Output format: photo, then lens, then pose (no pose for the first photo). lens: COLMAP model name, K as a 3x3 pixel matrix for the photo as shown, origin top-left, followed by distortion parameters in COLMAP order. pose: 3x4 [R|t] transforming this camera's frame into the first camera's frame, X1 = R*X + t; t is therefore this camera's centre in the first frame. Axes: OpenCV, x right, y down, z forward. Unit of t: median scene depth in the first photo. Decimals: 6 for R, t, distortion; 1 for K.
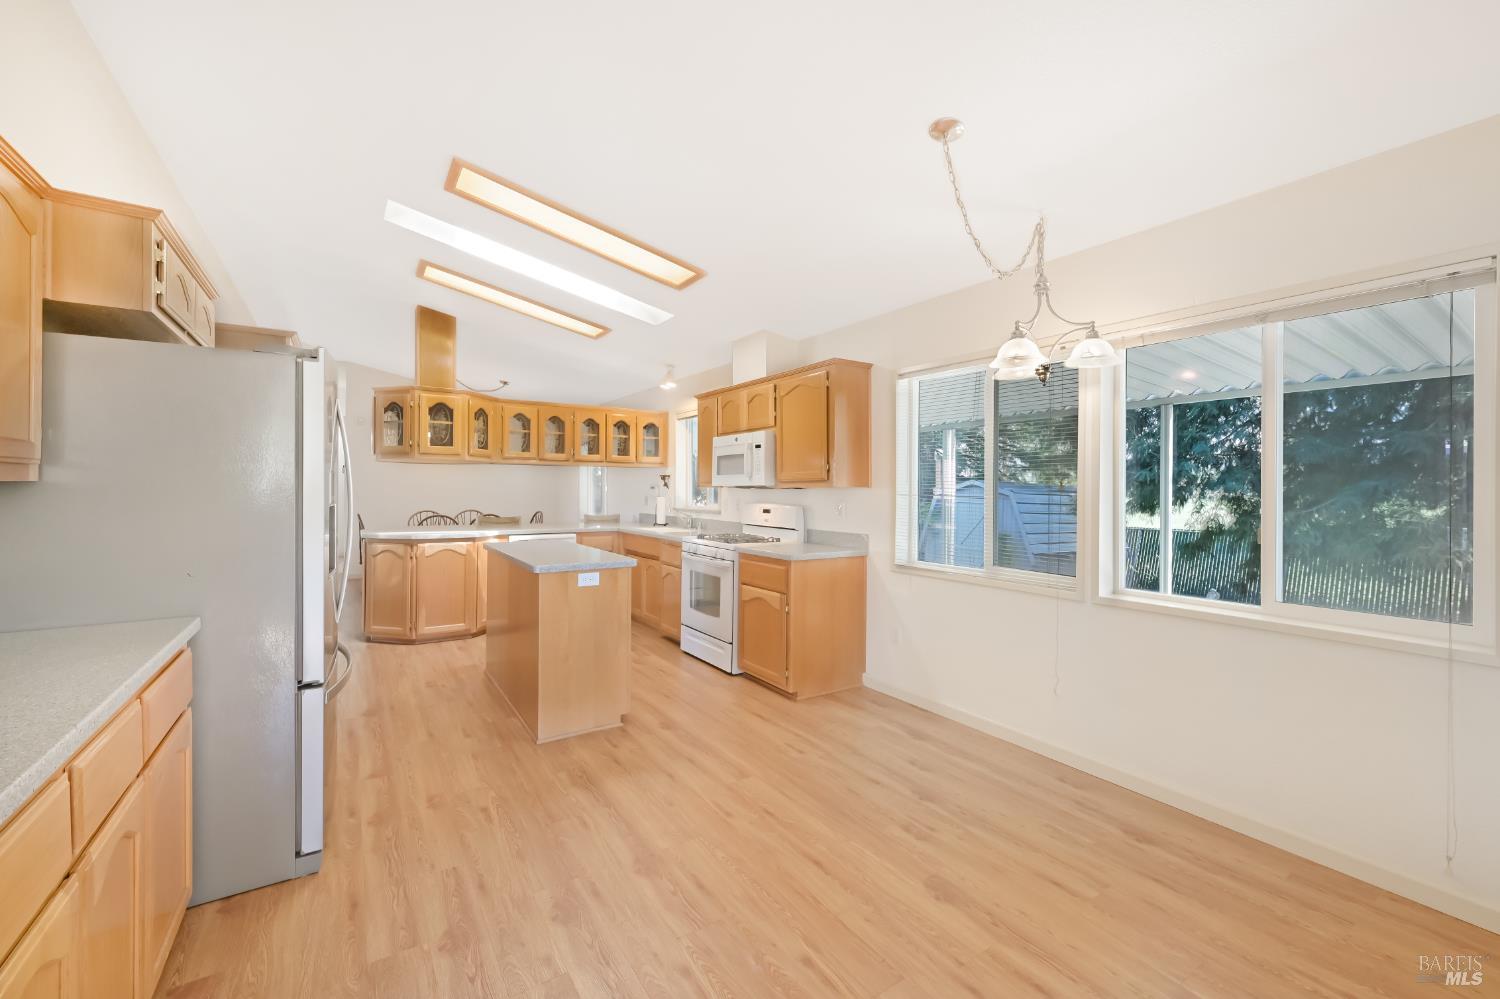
lens RADIAL K [[610.6, 0, 750.0], [0, 610.6, 489.9], [0, 0, 1]] dist [-0.008067, -0.000209]
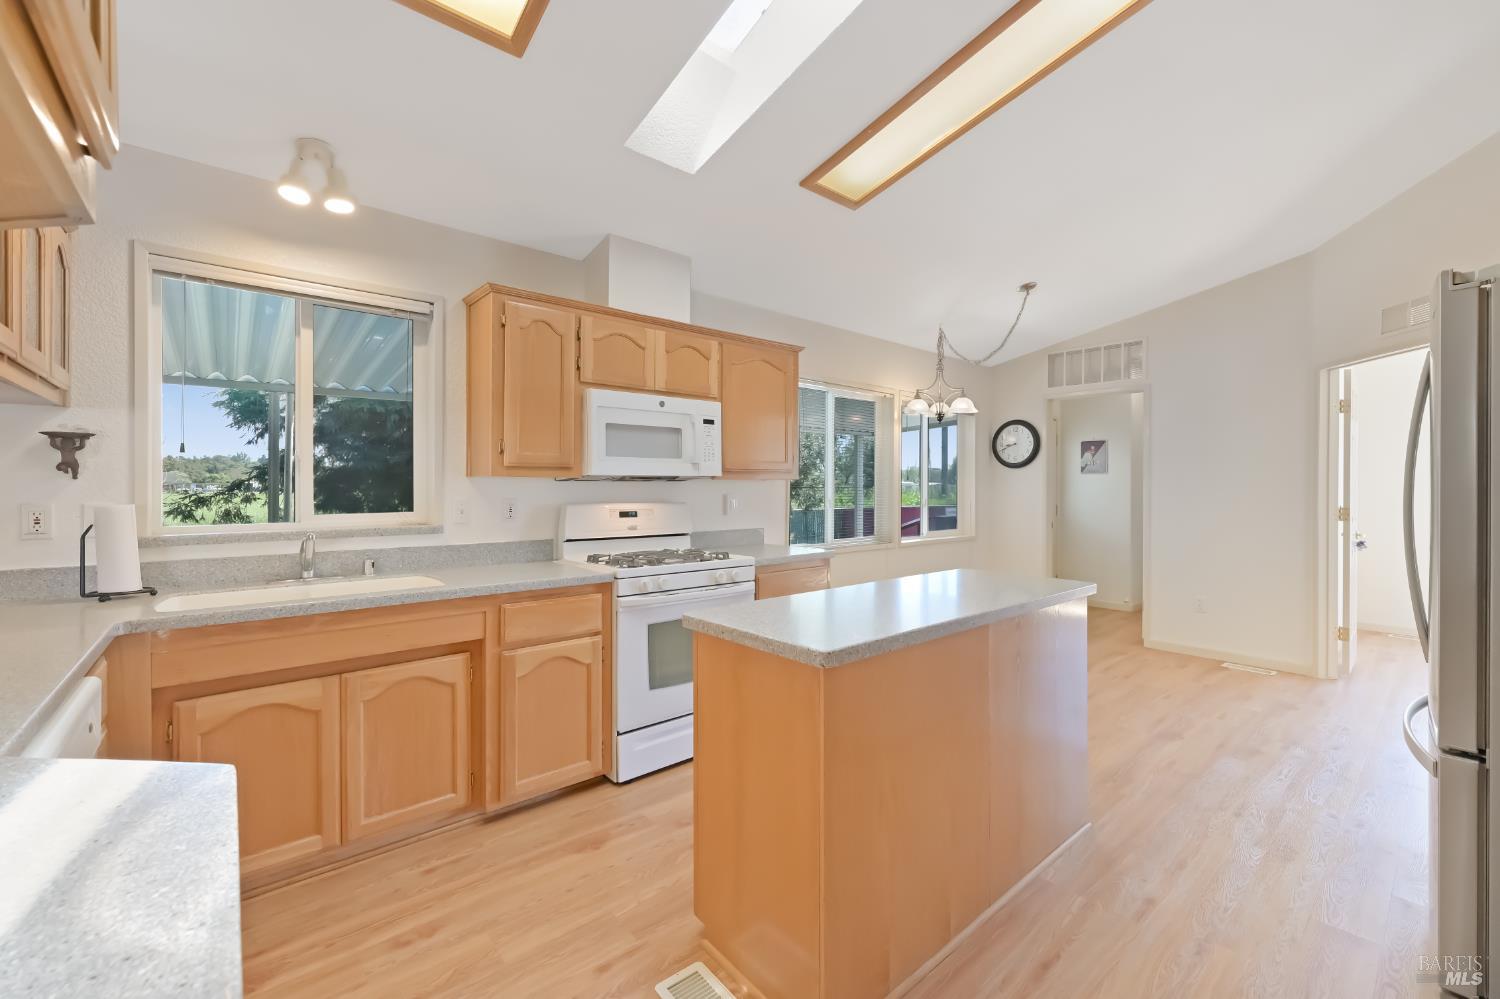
lens RADIAL K [[610.6, 0, 746.5], [0, 610.6, 494.7], [0, 0, 1]] dist [-0.008067, -0.000209]
pose [[-0.119414, -0.018852, 0.992666, -0.676229], [0.002634, 0.999810, 0.019304, 0.000966], [-0.992841, 0.004920, -0.119342, 0.992158]]
